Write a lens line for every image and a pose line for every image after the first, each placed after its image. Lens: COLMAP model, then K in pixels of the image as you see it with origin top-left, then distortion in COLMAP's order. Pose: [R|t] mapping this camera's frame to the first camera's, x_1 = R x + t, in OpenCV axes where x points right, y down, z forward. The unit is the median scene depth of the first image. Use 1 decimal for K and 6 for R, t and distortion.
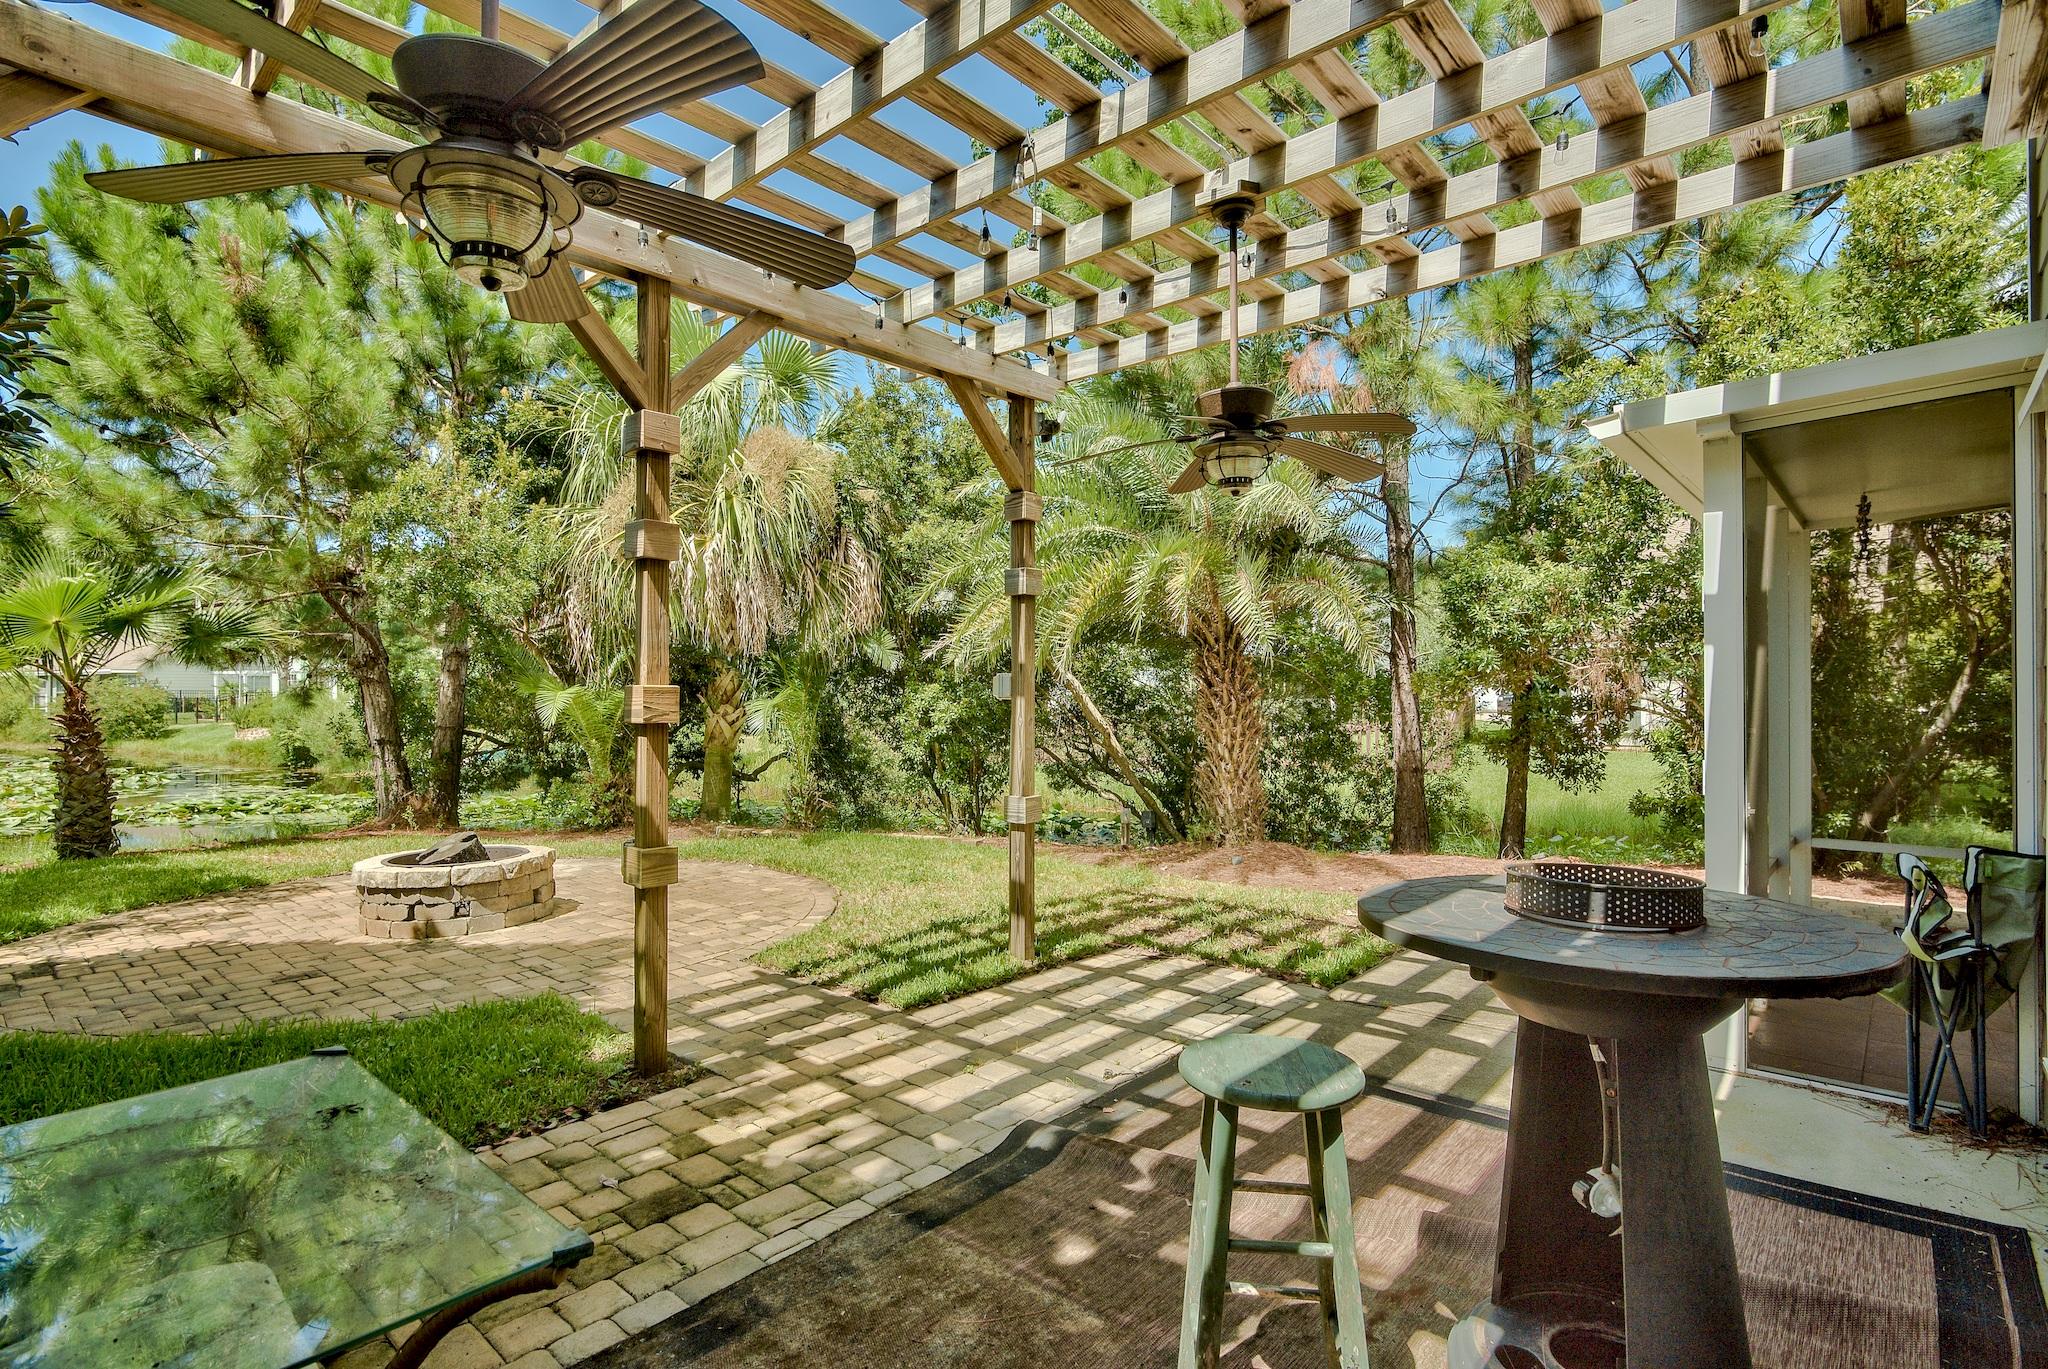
lens RADIAL K [[976.9, 0, 1046.7], [0, 976.9, 682.9], [0, 0, 1]] dist [0.000140, -0.000284]
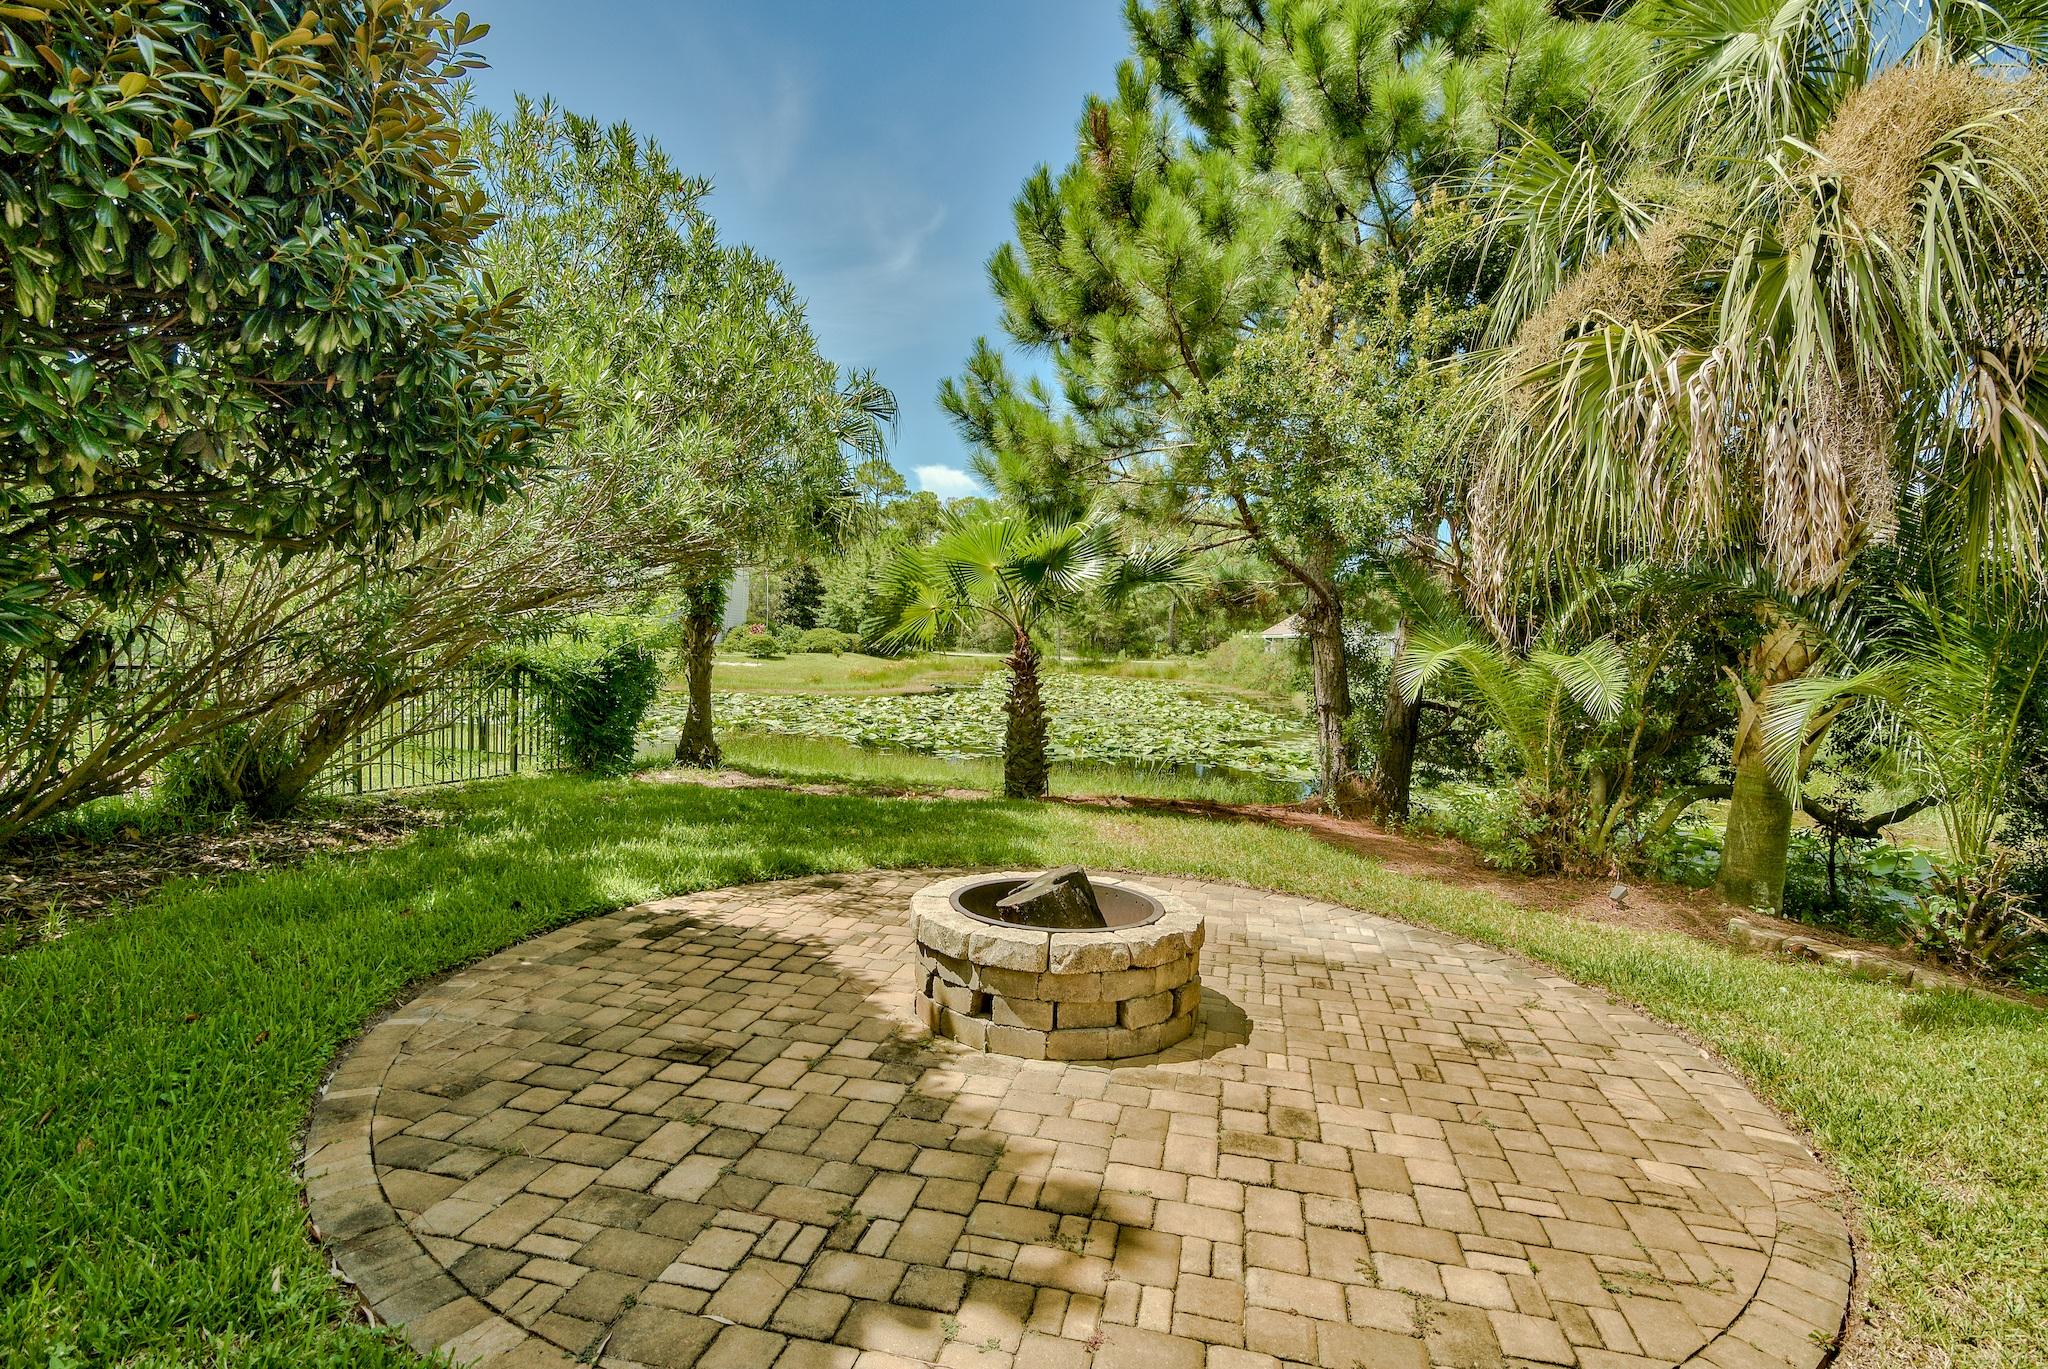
lens RADIAL K [[1011.1, 0, 1011.2], [0, 1011.1, 686.2], [0, 0, 1]] dist [0.000405, -0.000490]
pose [[0.461884, 0.059083, -0.884970, -0.107433], [-0.032740, 0.998235, 0.049557, 0.021366], [0.886336, 0.006085, 0.463003, 1.028374]]
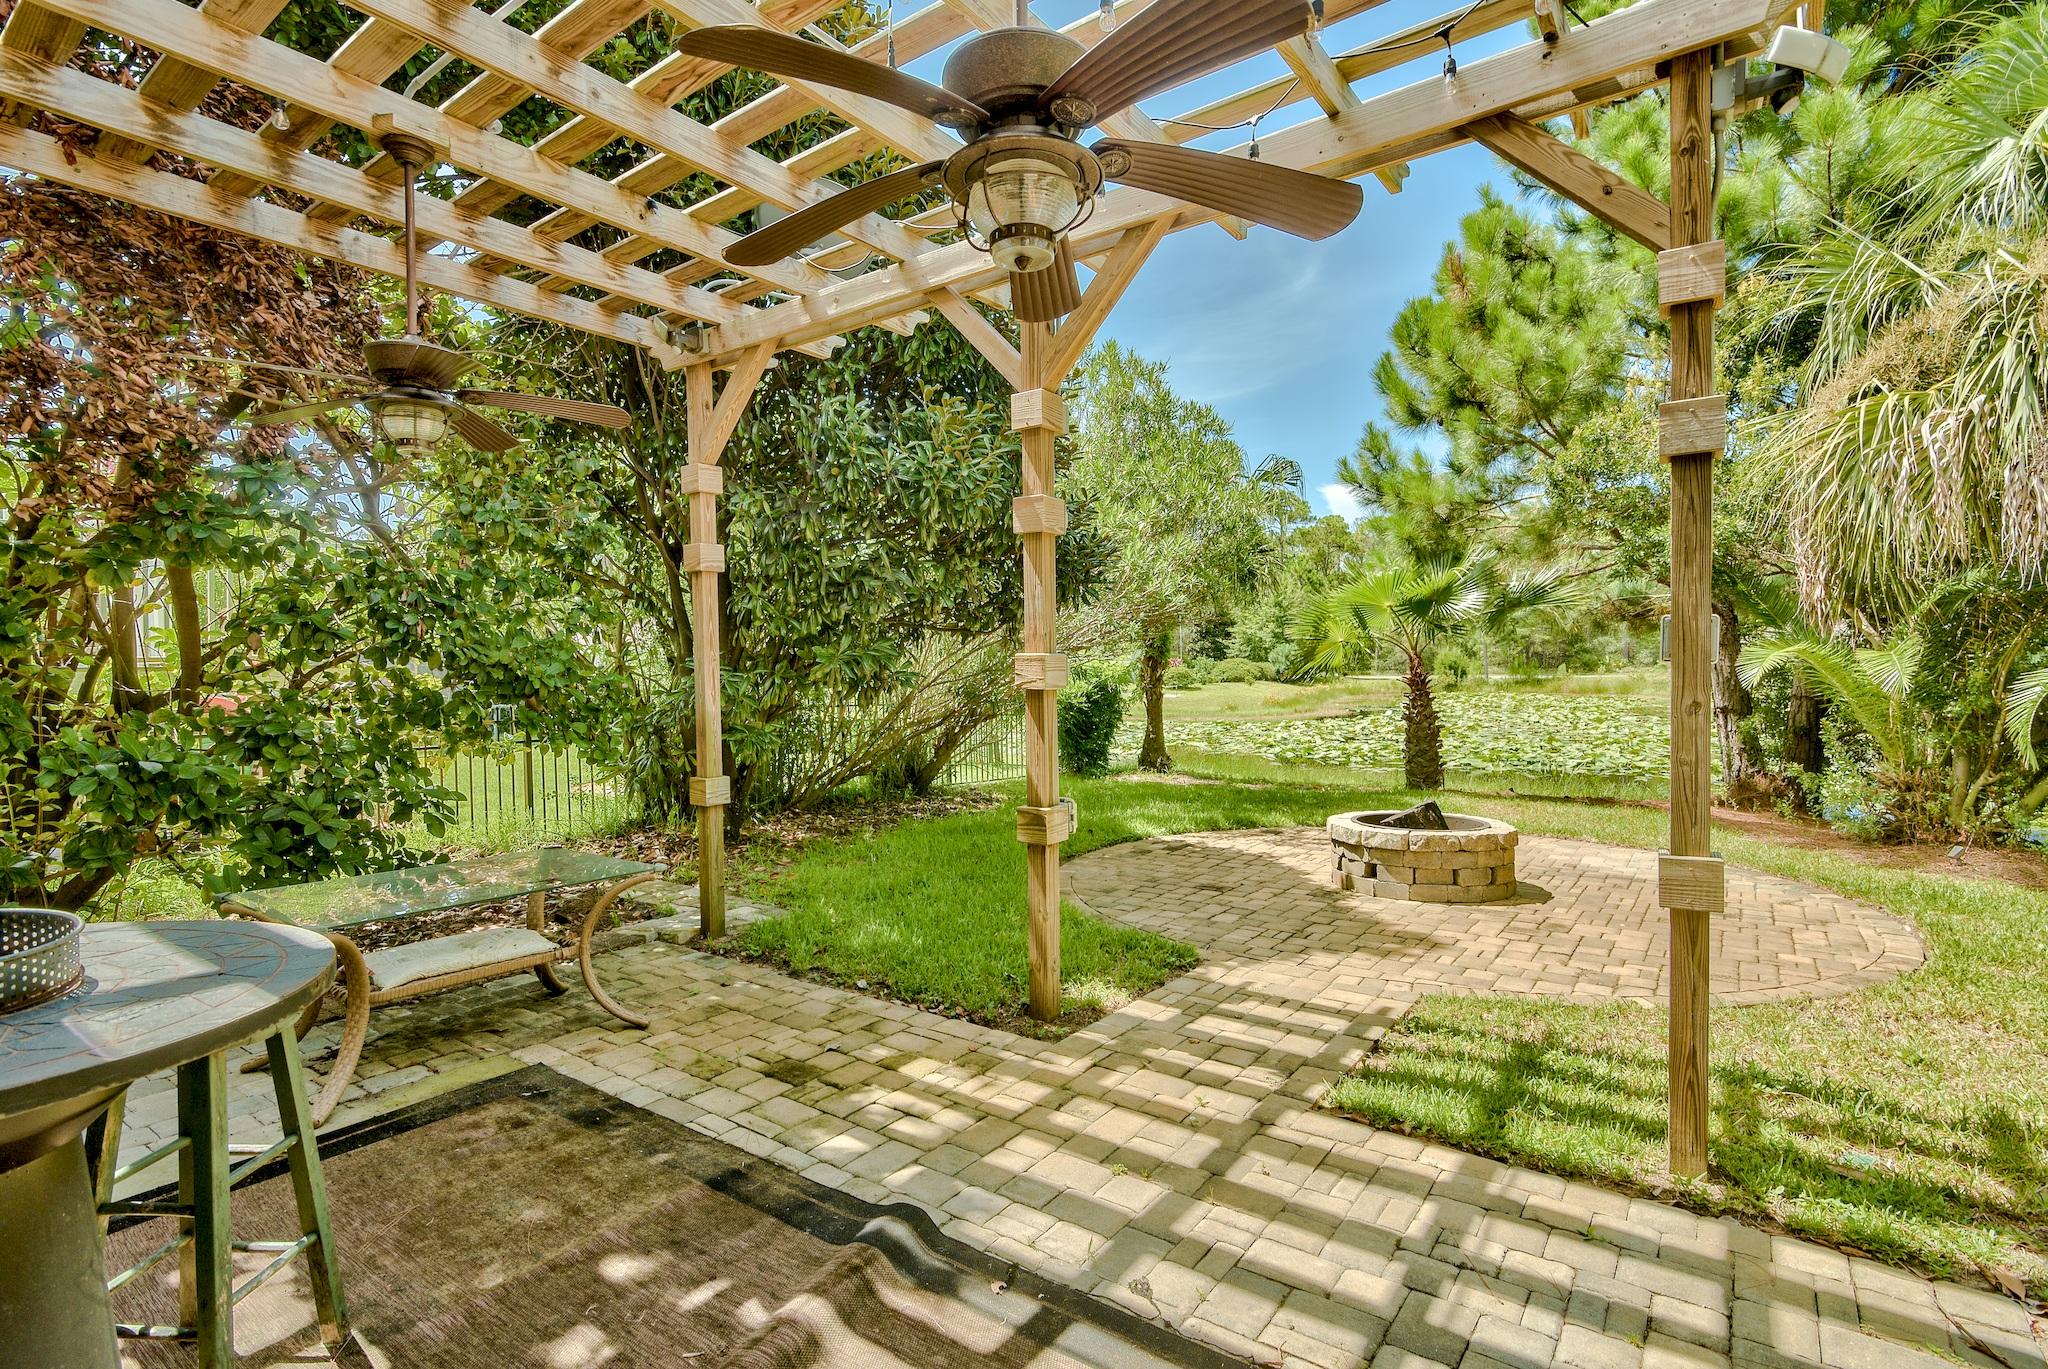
lens RADIAL K [[1011.1, 0, 1011.2], [0, 1011.1, 686.2], [0, 0, 1]] dist [0.000405, -0.000490]
pose [[0.082868, 0.020284, -0.996354, 0.579709], [0.019802, 0.999562, 0.021996, 0.012564], [0.996364, -0.021553, 0.082430, 0.755970]]
